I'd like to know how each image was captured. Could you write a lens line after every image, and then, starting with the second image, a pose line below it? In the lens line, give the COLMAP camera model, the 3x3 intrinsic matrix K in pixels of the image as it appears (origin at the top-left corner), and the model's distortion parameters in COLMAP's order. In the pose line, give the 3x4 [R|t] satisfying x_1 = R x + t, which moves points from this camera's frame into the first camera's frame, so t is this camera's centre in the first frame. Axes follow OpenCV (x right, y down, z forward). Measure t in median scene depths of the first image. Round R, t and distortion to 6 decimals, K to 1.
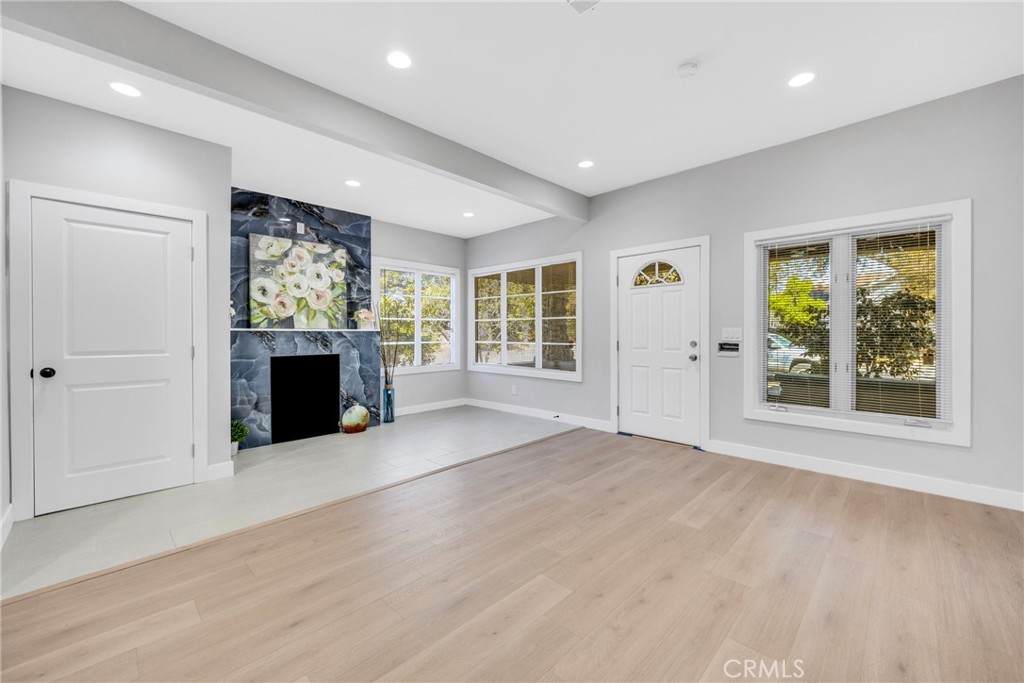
lens RADIAL K [[410.5, 0, 511.6], [0, 410.5, 335.4], [0, 0, 1]] dist [-0.001127, -0.000148]
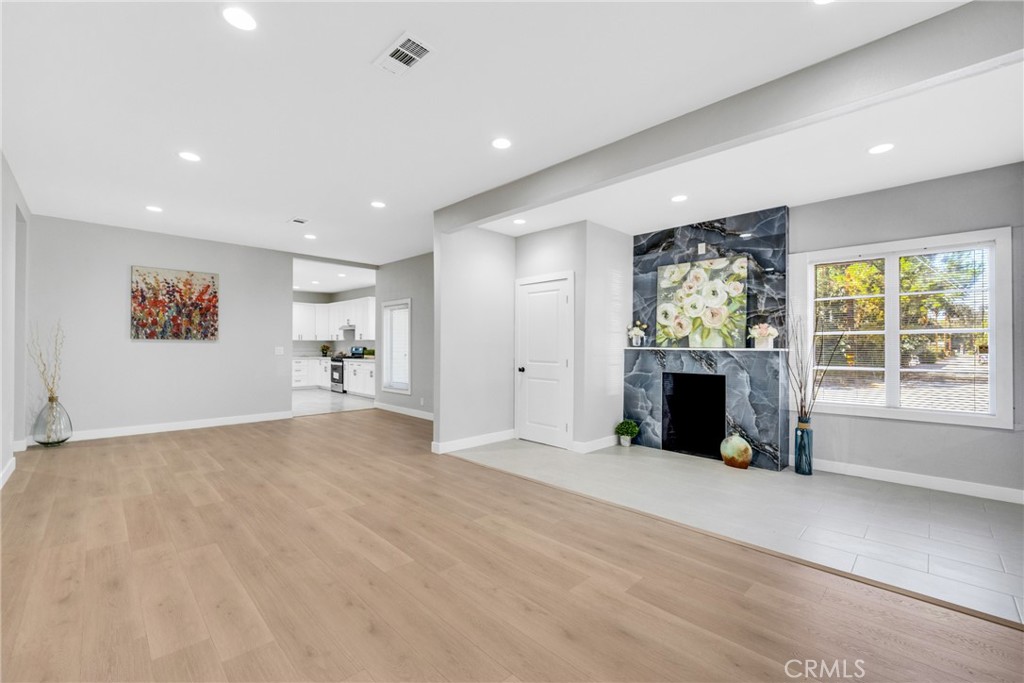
lens RADIAL K [[430.8, 0, 512.0], [0, 430.8, 341.5], [0, 0, 1]] dist [0.001027, -0.000060]
pose [[-0.032109, -0.006797, -0.999461, 0.573851], [-0.008000, 0.999947, -0.006544, -0.020581], [0.999452, 0.007785, -0.032161, 0.574072]]
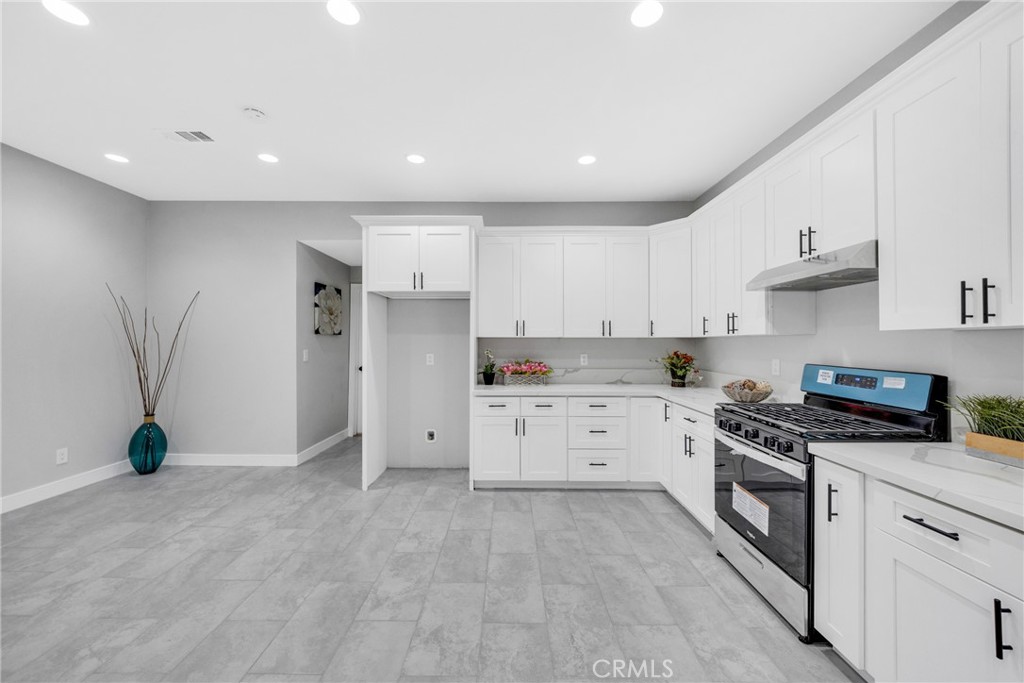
lens RADIAL K [[385.8, 0, 508.8], [0, 385.8, 340.5], [0, 0, 1]] dist [-0.004190, -0.000323]
pose [[-0.726692, -0.002019, -0.686960, -1.359878], [-0.000902, 0.999998, -0.001984, -0.027500], [0.686963, -0.000822, -0.726692, -0.383946]]
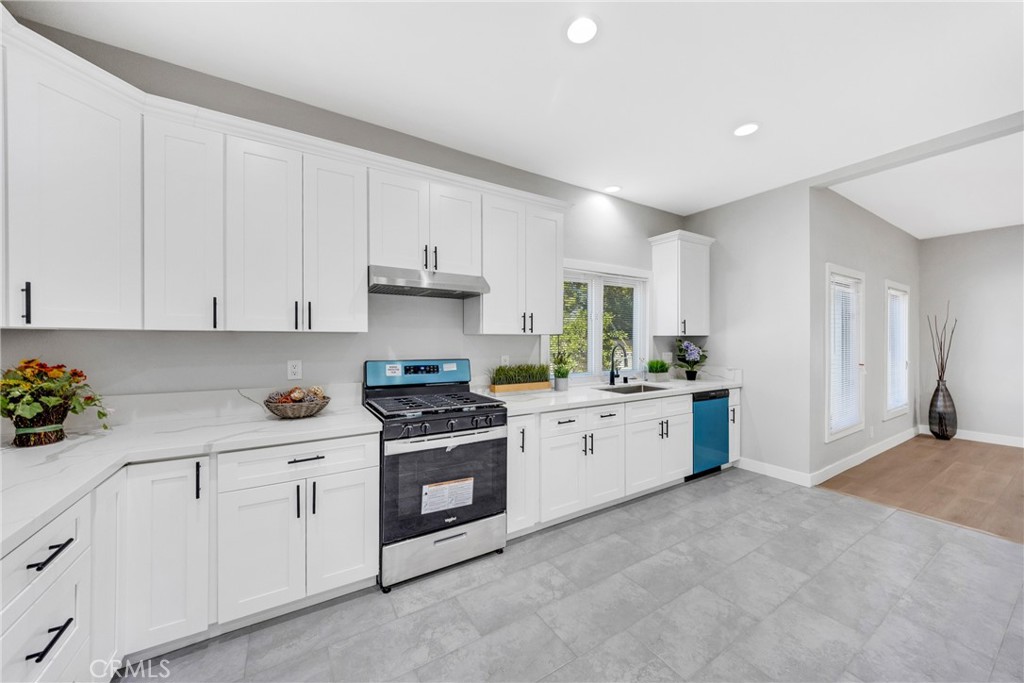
lens RADIAL K [[364.5, 0, 508.6], [0, 364.5, 334.2], [0, 0, 1]] dist [-0.002207, -0.000293]
pose [[0.965803, 0.000314, -0.259276, -1.691864], [-0.005681, 0.999785, -0.019949, -0.025998], [0.259214, 0.020740, 0.965597, -0.956747]]
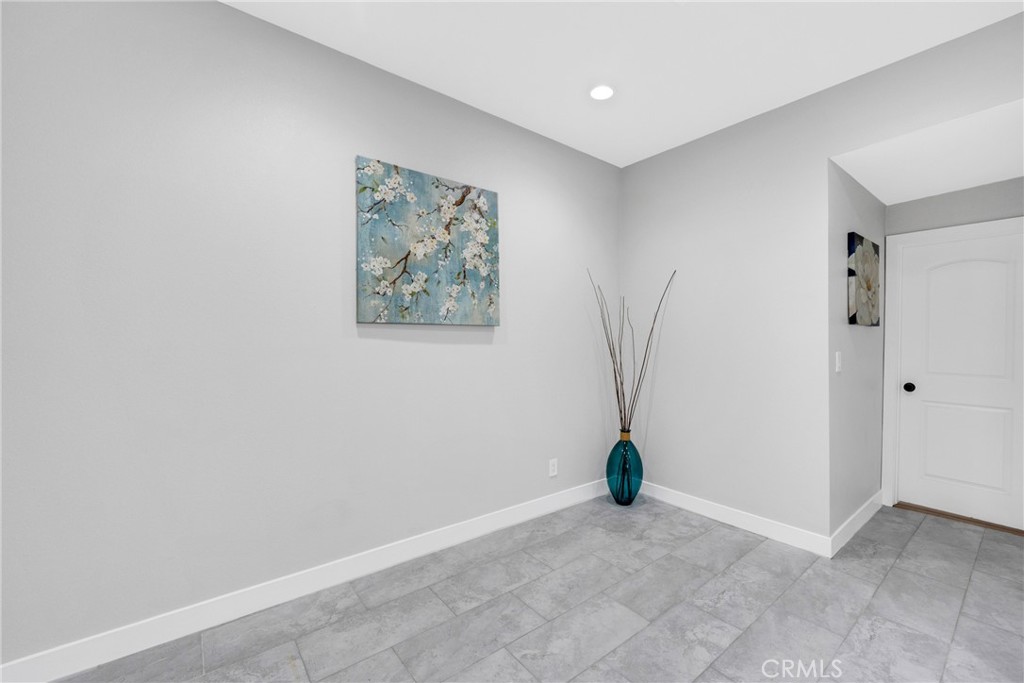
lens RADIAL K [[427.7, 0, 553.2], [0, 427.7, 343.4], [0, 0, 1]] dist [0.016255, -0.008381]
pose [[-0.995879, 0.000777, 0.090689, -1.307109], [0.001163, 0.999991, 0.004198, -0.020647], [-0.090685, 0.004286, -0.995870, -0.789840]]
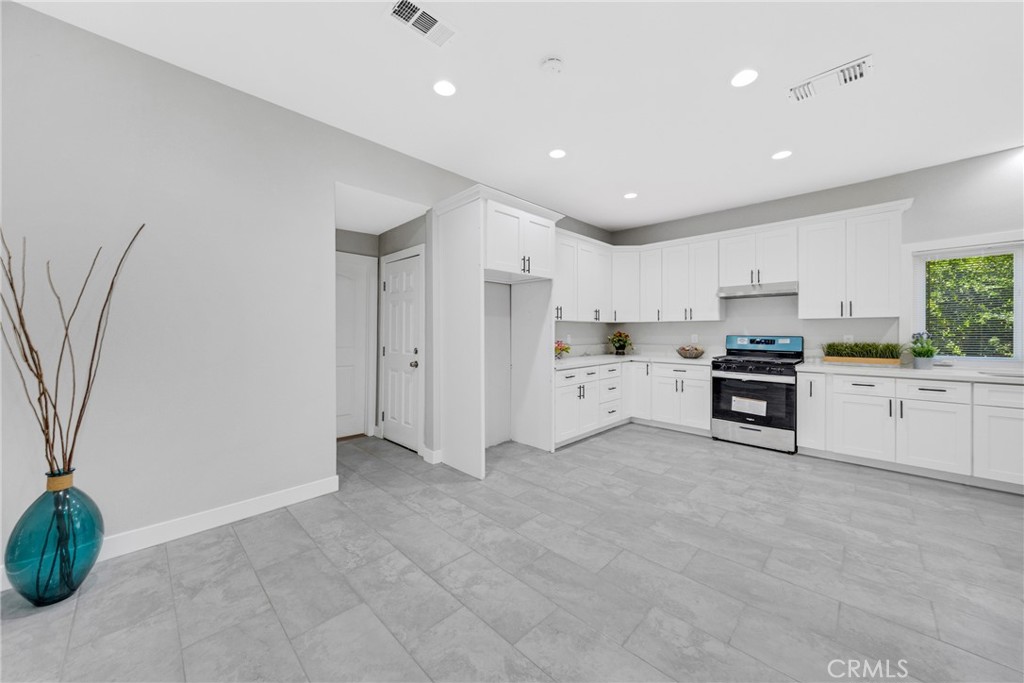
lens RADIAL K [[364.5, 0, 508.6], [0, 364.5, 334.2], [0, 0, 1]] dist [-0.002207, -0.000293]
pose [[-0.022803, 0.014273, -0.999638, -0.996996], [-0.000627, 0.999898, 0.014291, -0.013911], [0.999740, 0.000952, -0.022792, -1.081479]]
